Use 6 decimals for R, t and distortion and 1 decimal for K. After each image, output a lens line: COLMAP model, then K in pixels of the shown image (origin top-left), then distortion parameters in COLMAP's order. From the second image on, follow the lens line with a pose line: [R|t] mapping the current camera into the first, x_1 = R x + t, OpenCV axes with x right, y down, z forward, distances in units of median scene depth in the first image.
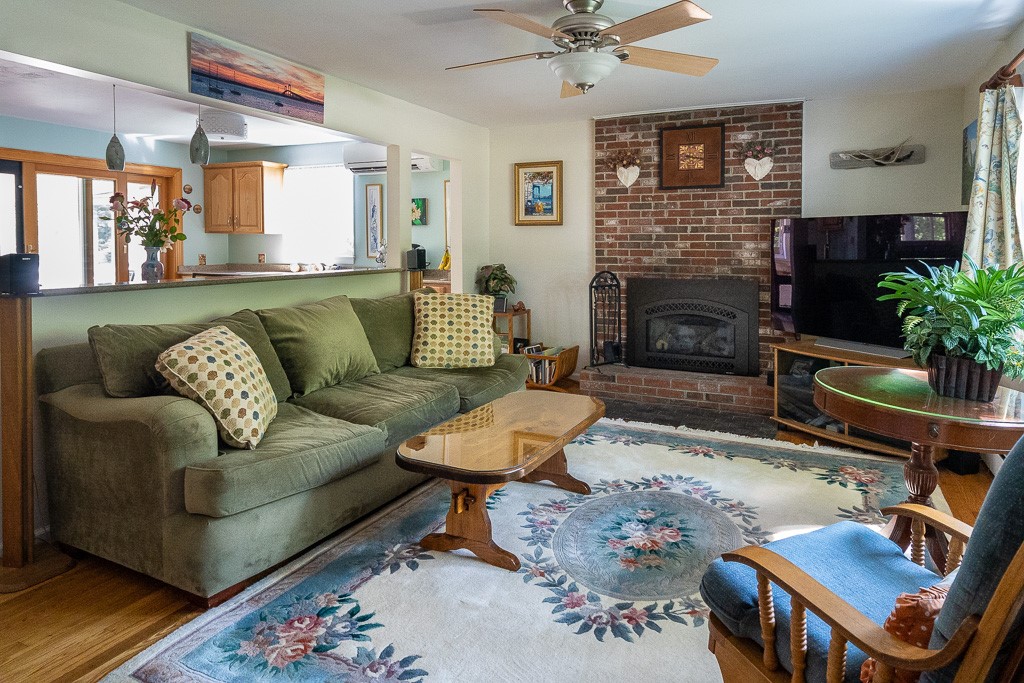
lens RADIAL K [[600.2, 0, 518.7], [0, 600.2, 261.8], [0, 0, 1]] dist [0.000295, 0.000623]
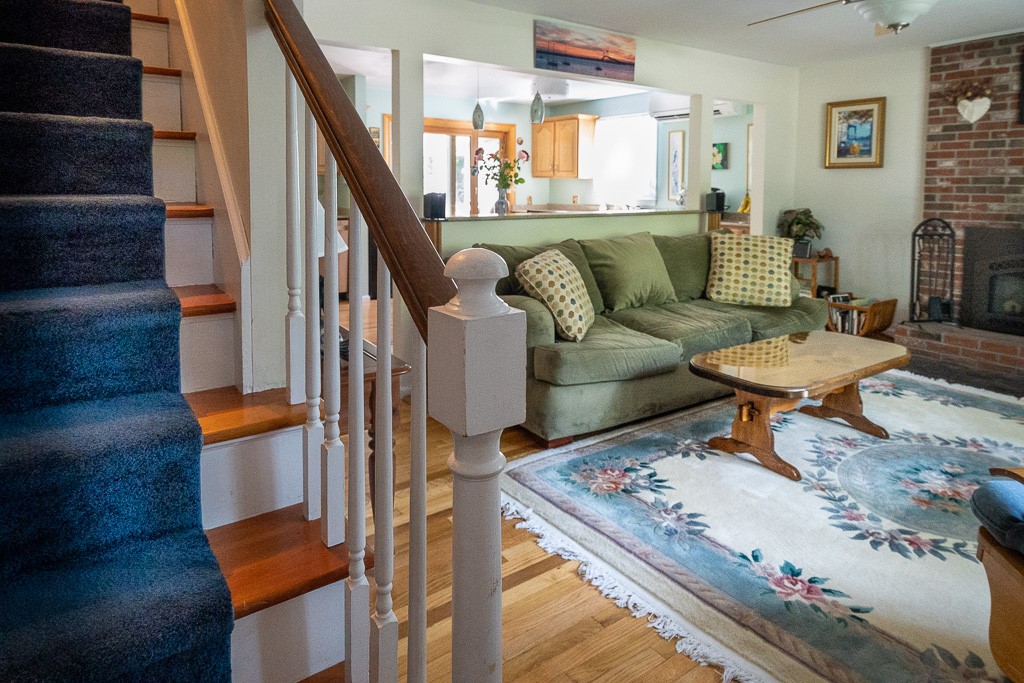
lens RADIAL K [[605.1, 0, 512.7], [0, 605.1, 229.5], [0, 0, 1]] dist [0.014783, 0.001200]
pose [[0.879525, 0.037305, -0.474388, 0.035111], [-0.018981, 0.998879, 0.043360, 0.007184], [0.475473, -0.029132, 0.879248, -0.158182]]
